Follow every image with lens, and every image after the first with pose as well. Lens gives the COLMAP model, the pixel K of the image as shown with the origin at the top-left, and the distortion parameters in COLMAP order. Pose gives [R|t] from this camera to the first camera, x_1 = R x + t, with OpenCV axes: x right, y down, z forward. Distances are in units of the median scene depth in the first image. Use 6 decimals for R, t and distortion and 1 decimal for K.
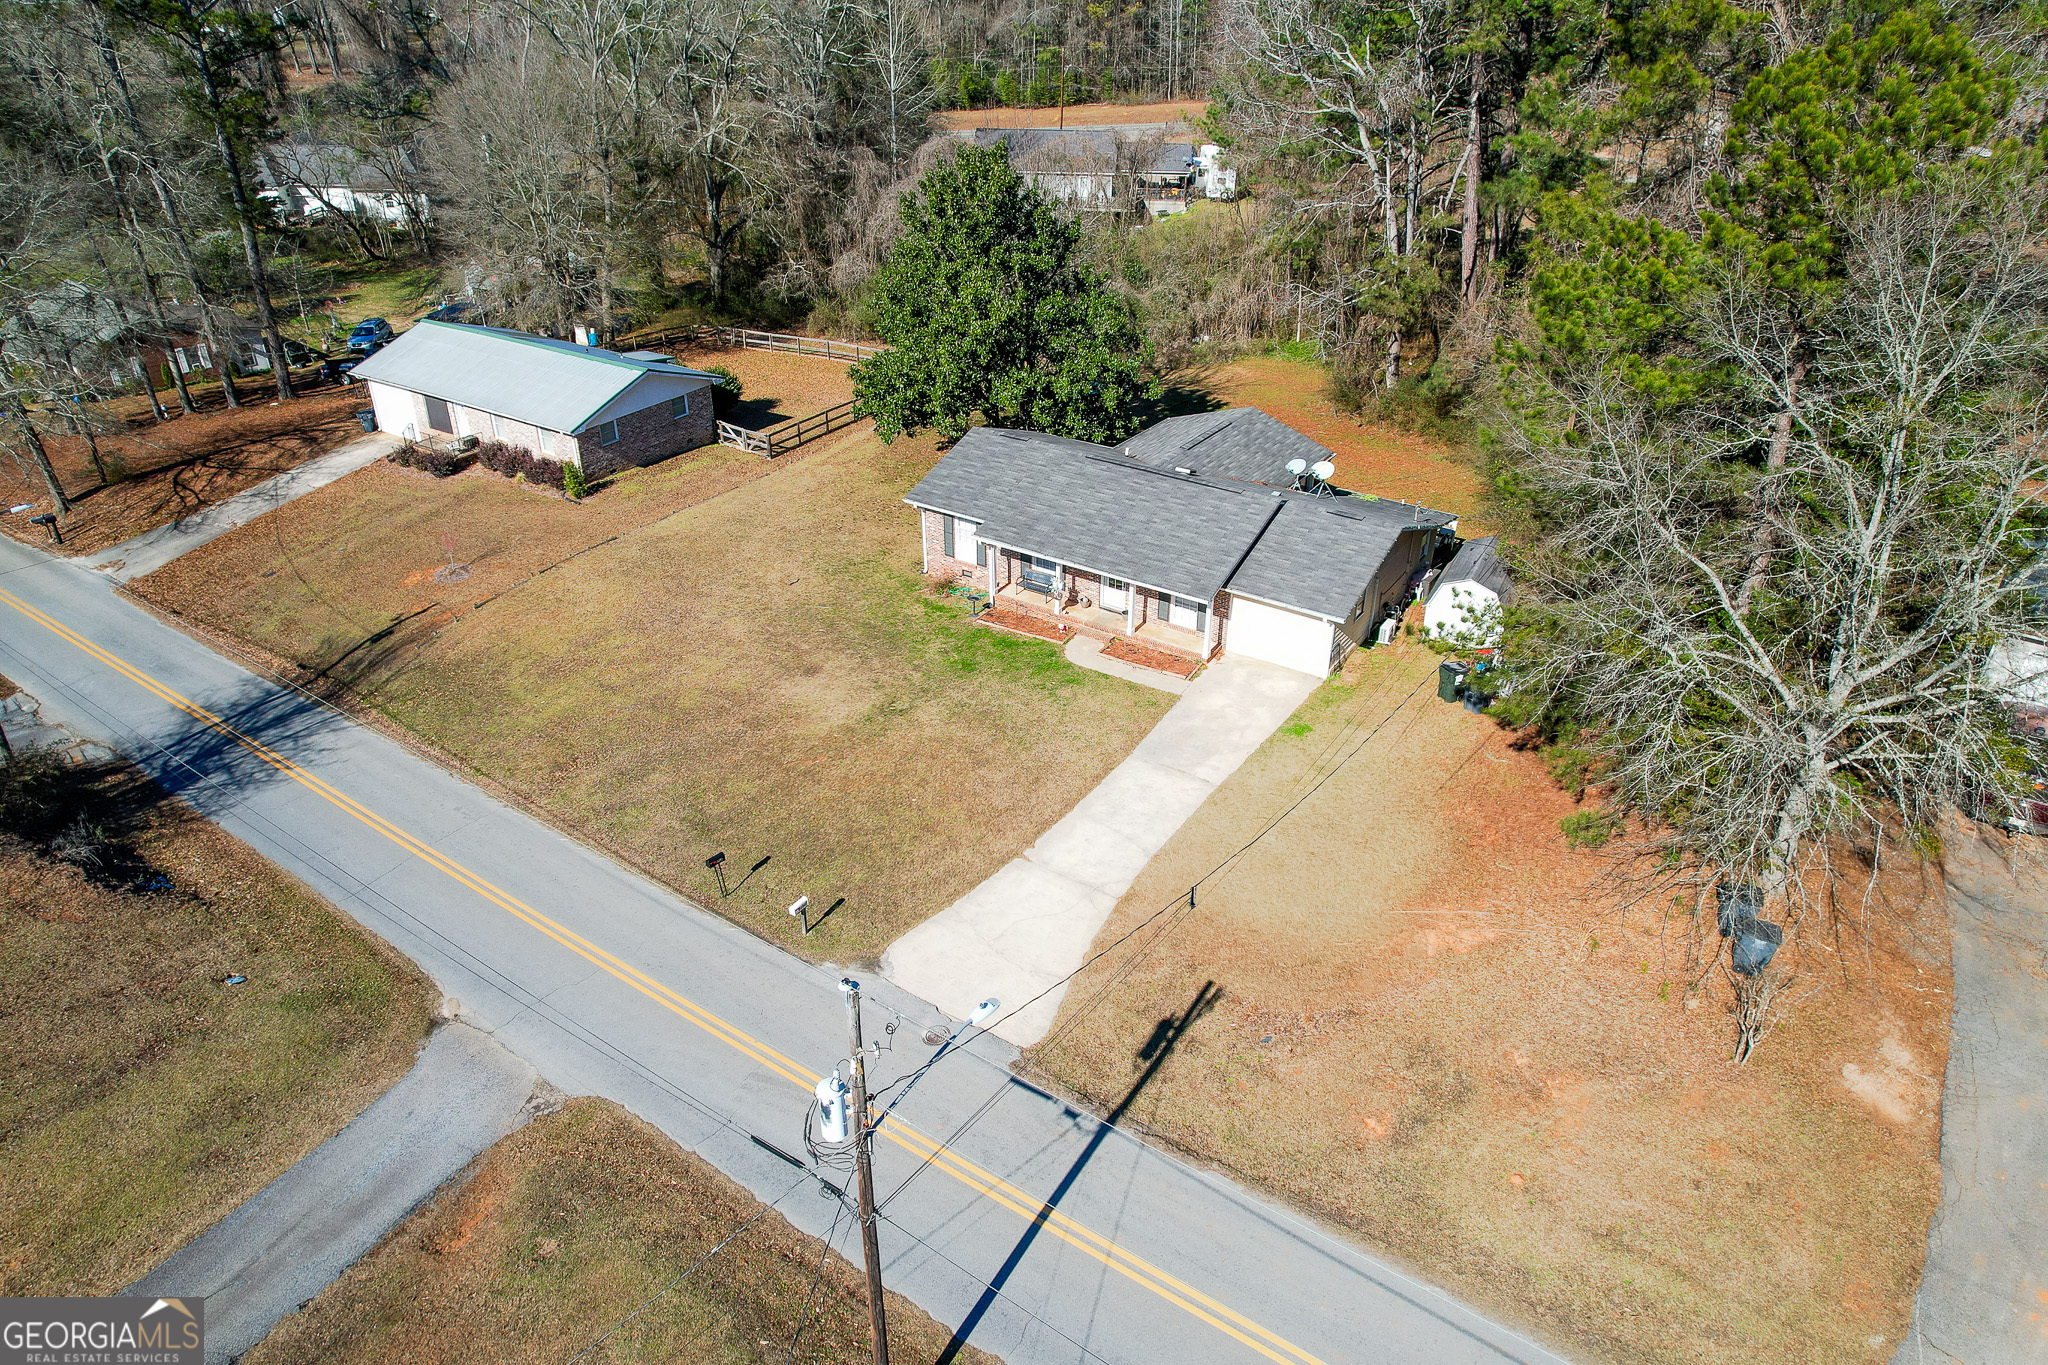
lens RADIAL K [[1312.8, 0, 1025.3], [0, 1312.8, 673.9], [0, 0, 1]] dist [-0.073980, 0.068819]
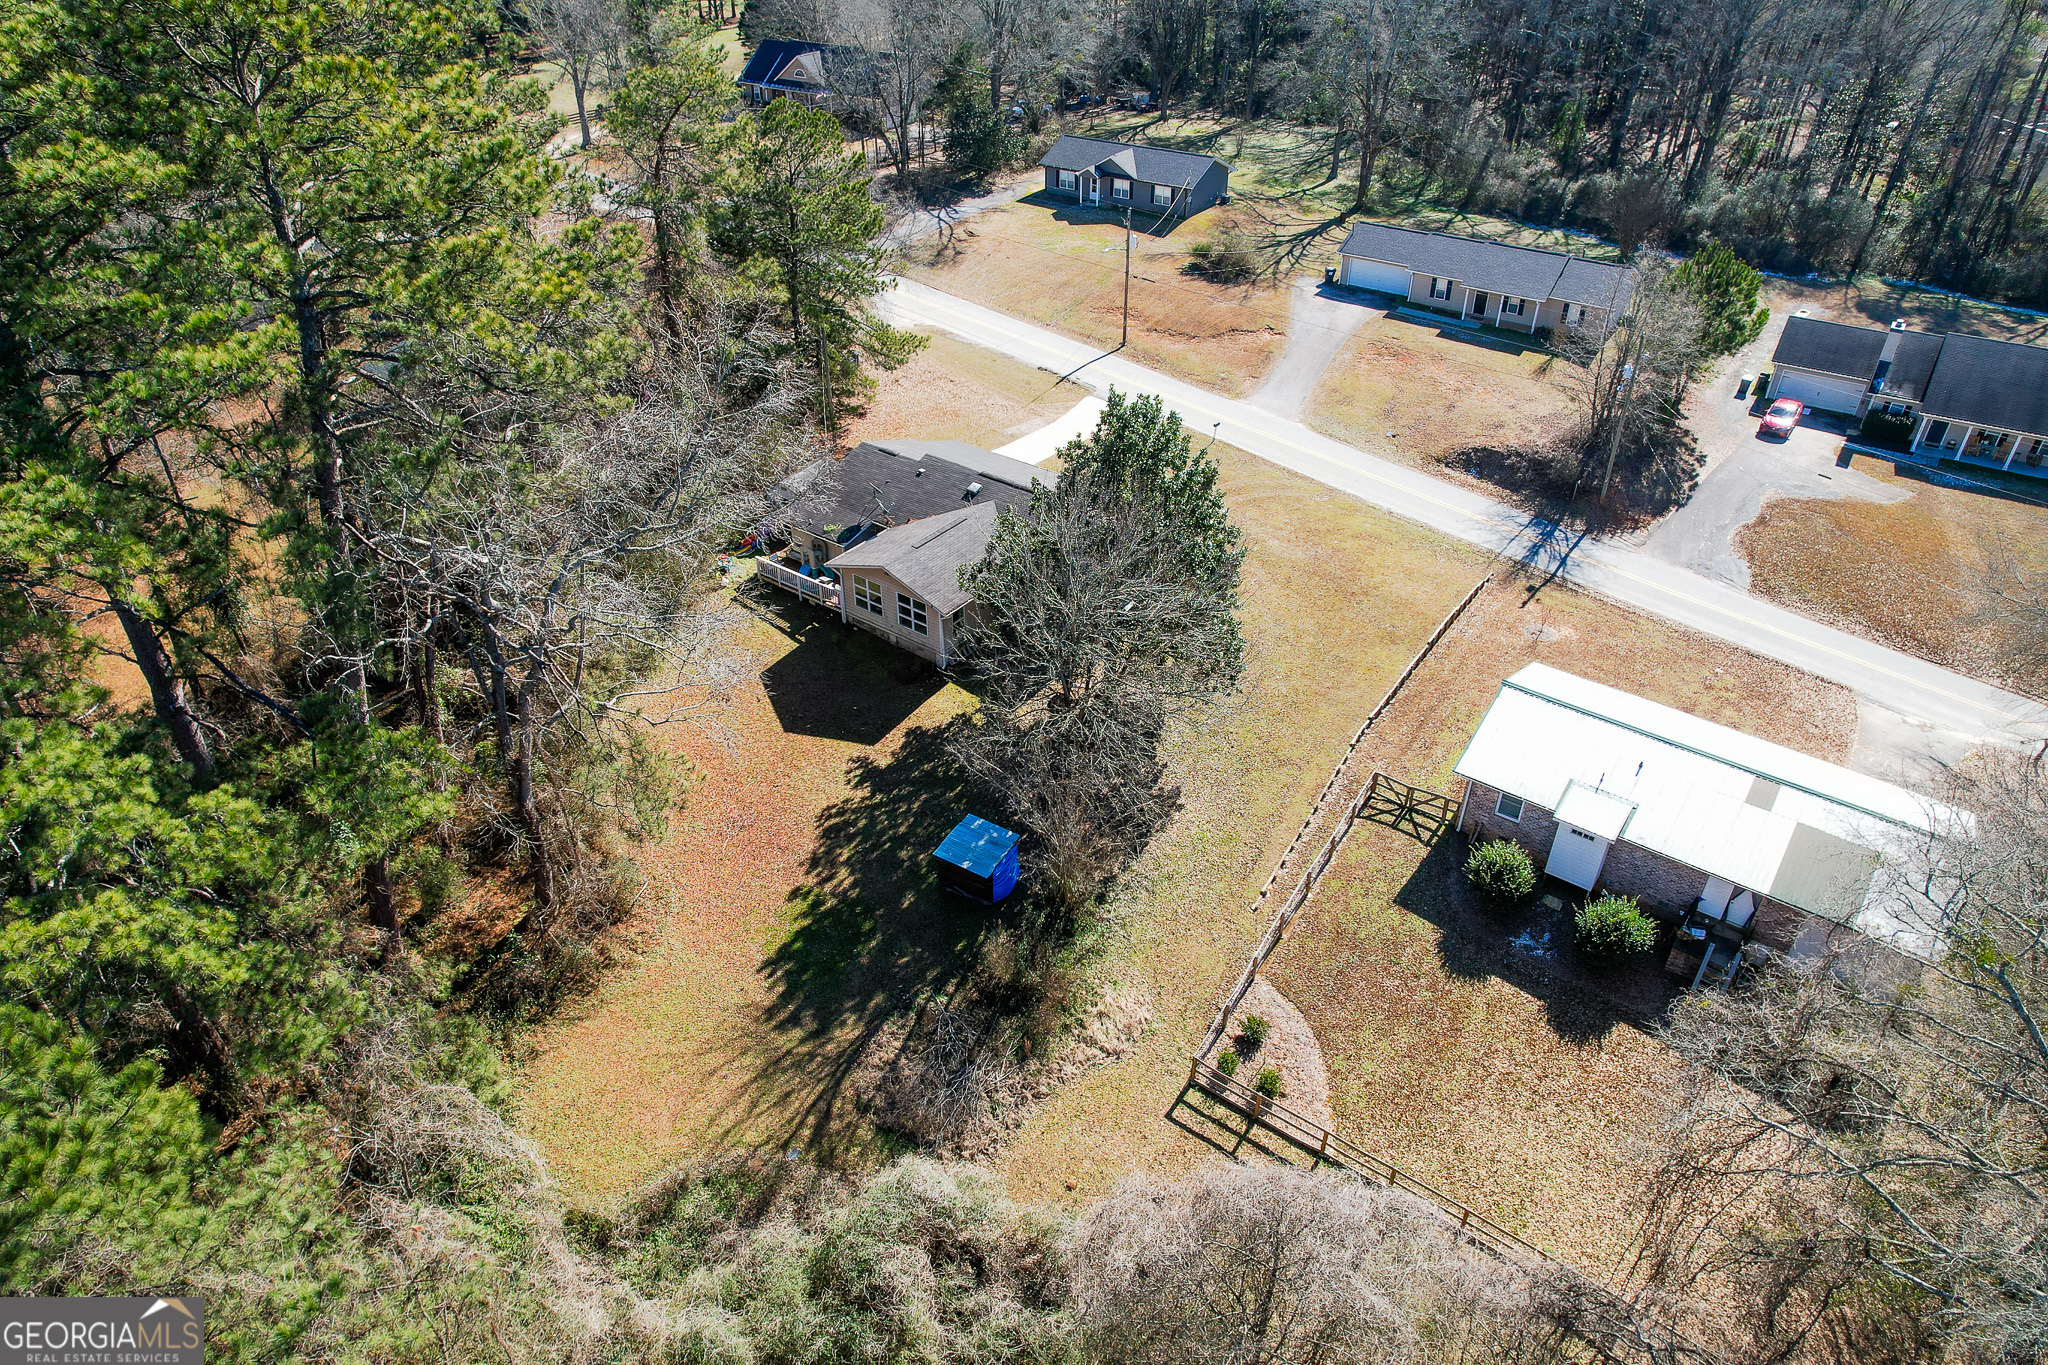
lens RADIAL K [[1330.7, 0, 1027.6], [0, 1330.7, 687.6], [0, 0, 1]] dist [-0.074998, 0.067851]
pose [[-0.998689, -0.031123, 0.040635, 0.000256], [0.023507, 0.426324, 0.904265, -1.411103], [-0.045468, 0.904035, -0.425034, 1.868685]]
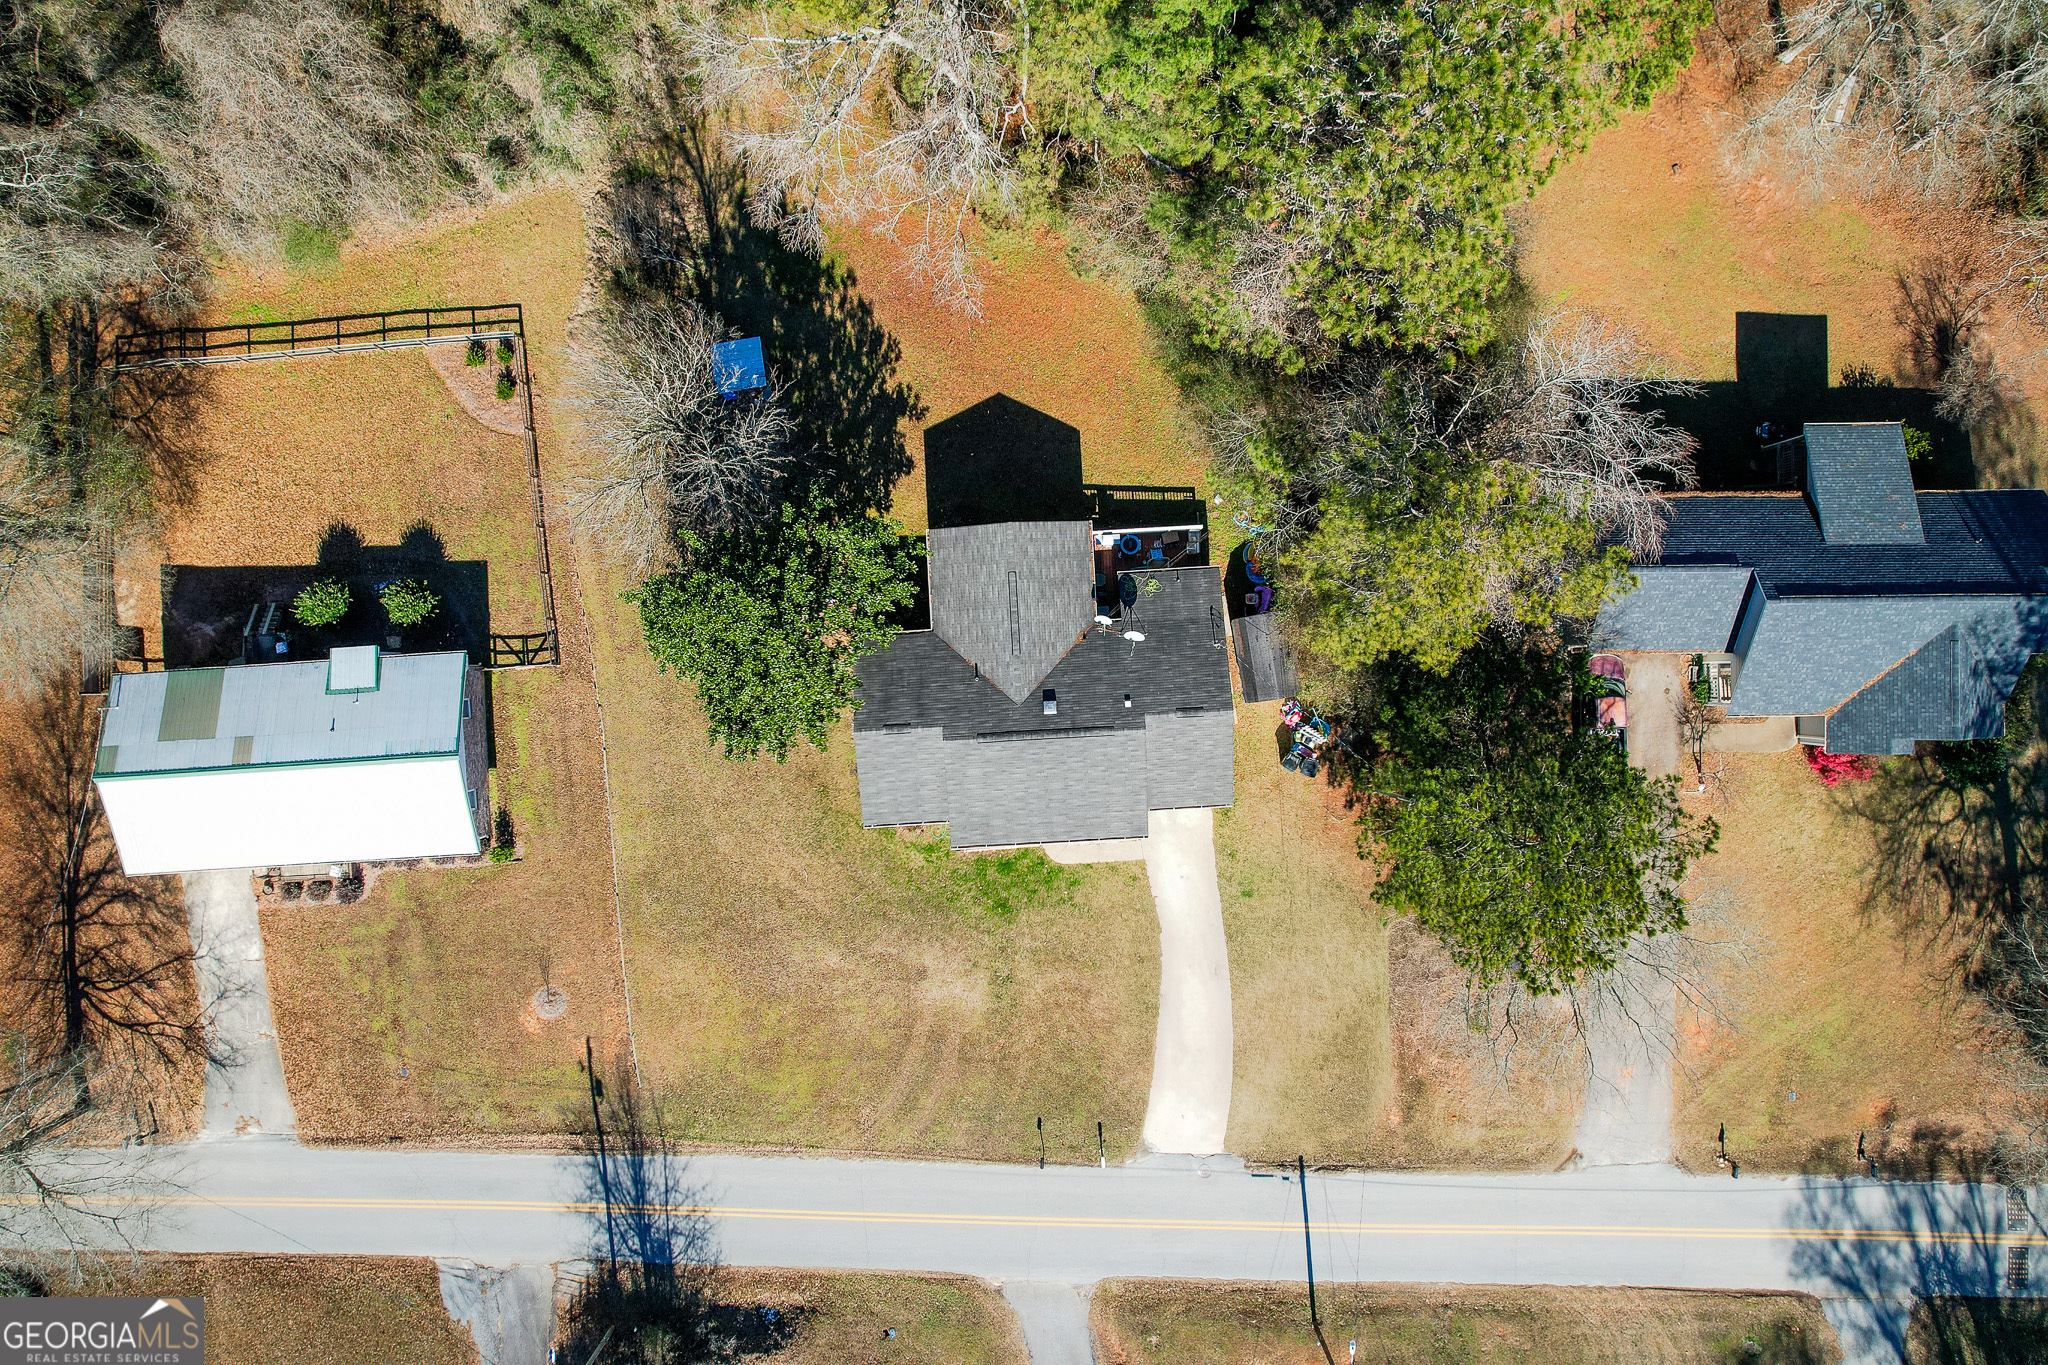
lens RADIAL K [[1329.1, 0, 1028.3], [0, 1329.1, 684.2], [0, 0, 1]] dist [-0.080191, 0.074525]
pose [[0.794681, -0.607014, -0.004073, 0.130348], [0.307420, 0.396661, 0.864959, -1.328149], [-0.523426, -0.688618, 0.501827, 0.393860]]
